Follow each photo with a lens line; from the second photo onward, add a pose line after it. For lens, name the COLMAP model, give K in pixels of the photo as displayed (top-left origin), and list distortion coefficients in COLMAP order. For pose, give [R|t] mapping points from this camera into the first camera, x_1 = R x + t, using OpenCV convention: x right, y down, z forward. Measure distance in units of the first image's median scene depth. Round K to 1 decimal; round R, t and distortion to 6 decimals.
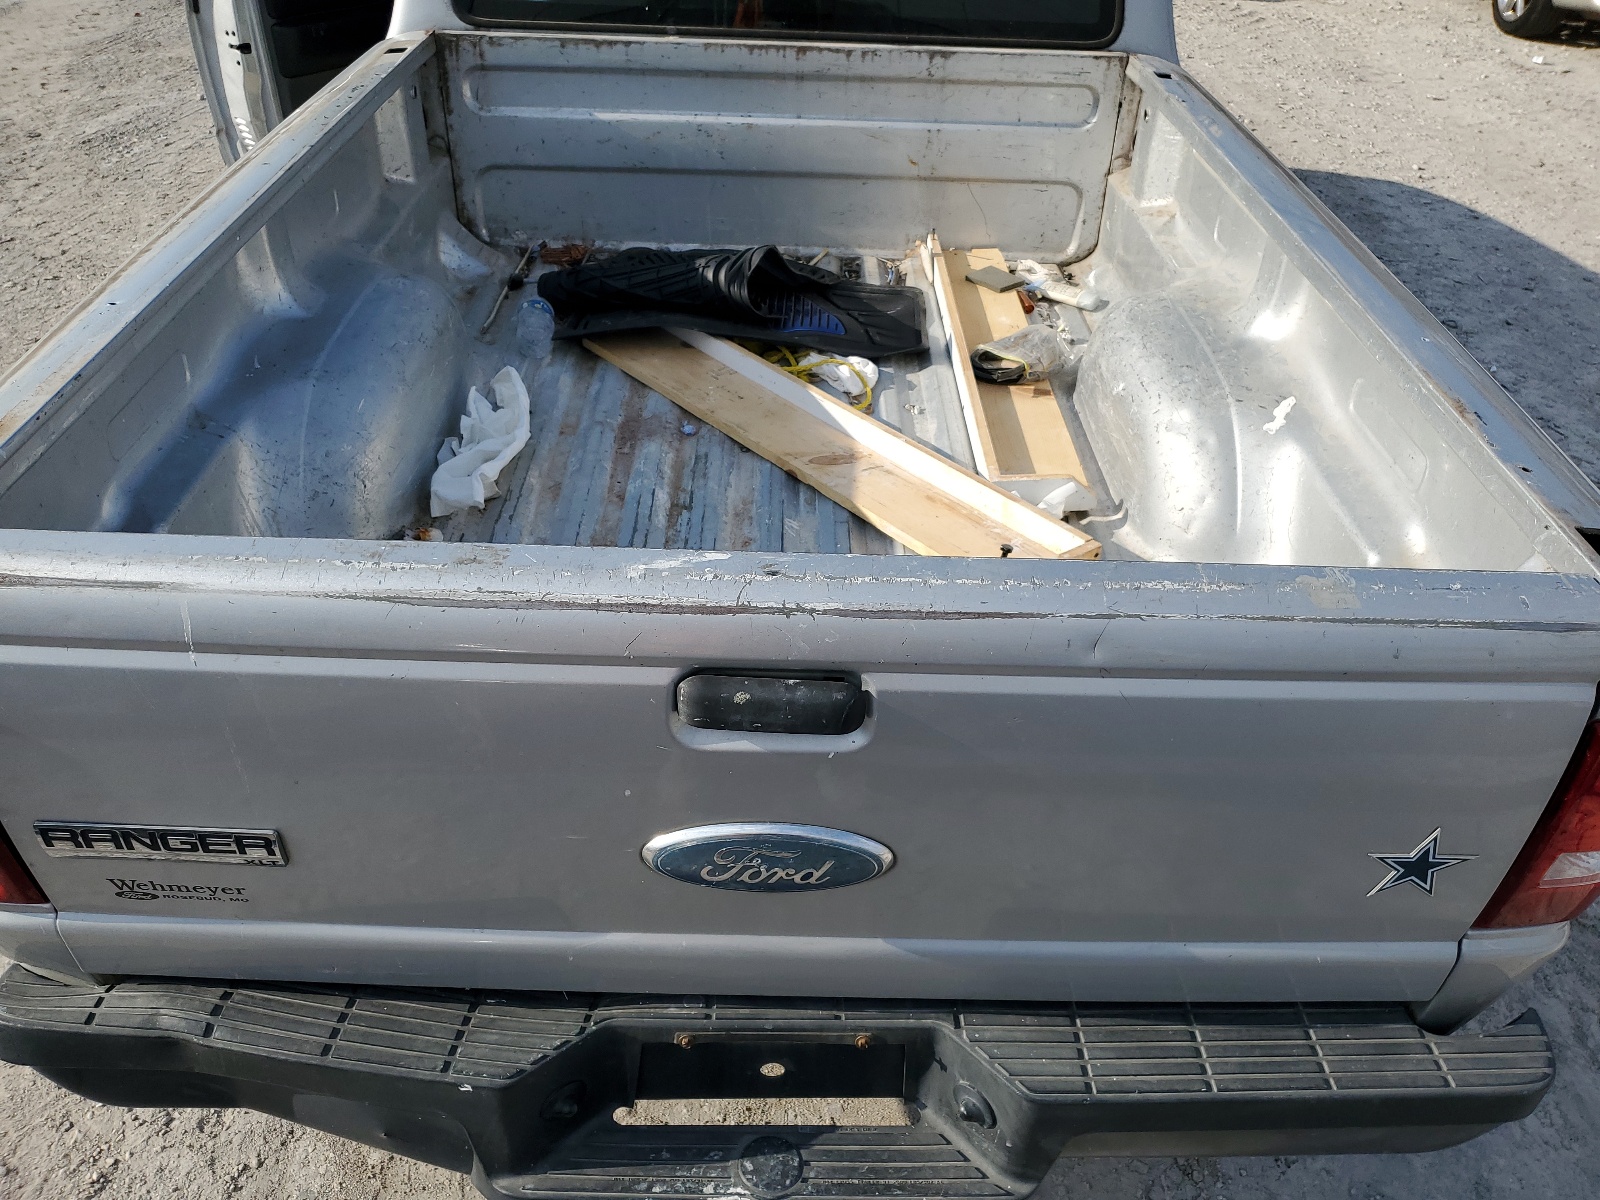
lens RADIAL K [[1224.6, 0, 800.0], [0, 1224.6, 600.0], [0, 0, 1]] dist [0.002955, -0.010529]
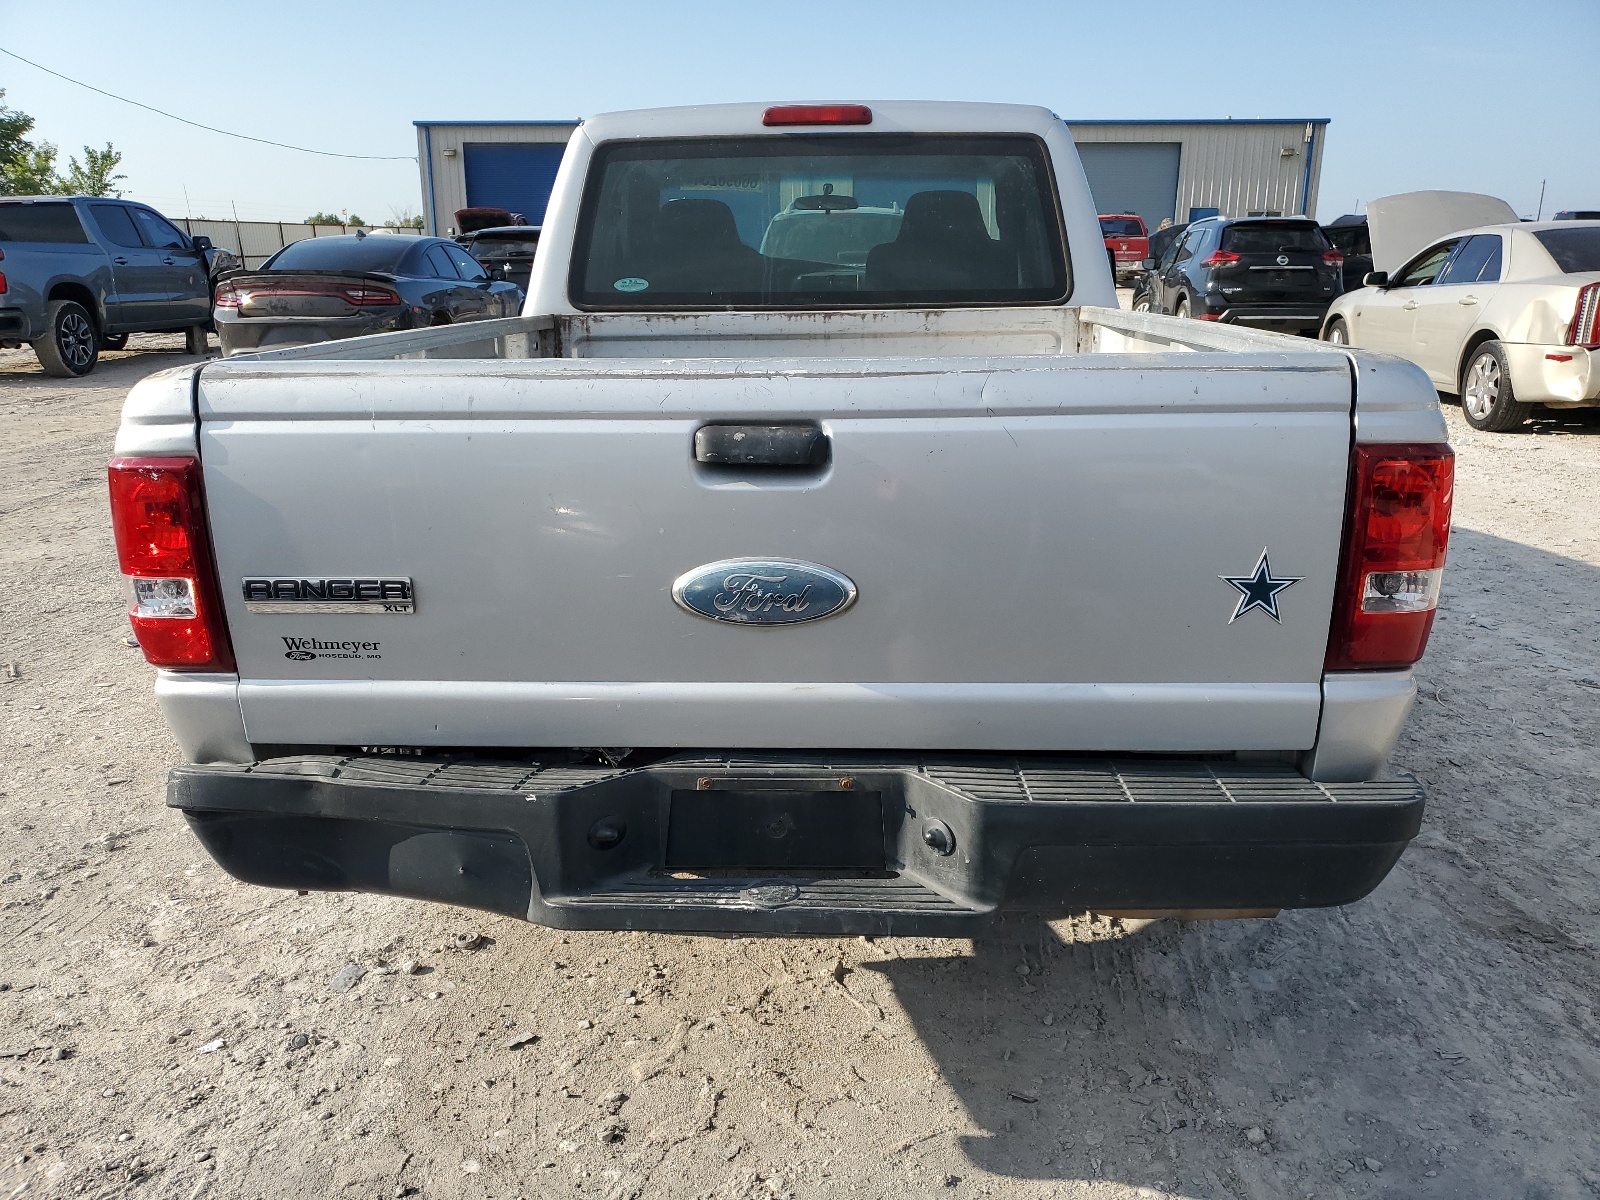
lens RADIAL K [[1183.3, 0, 792.3], [0, 1183.3, 602.0], [0, 0, 1]] dist [-0.002427, 0.002717]
pose [[0.997405, -0.029806, -0.065542, 0.056813], [0.005442, 0.938897, -0.344156, 0.417681], [0.071795, 0.342906, 0.936622, -0.133204]]
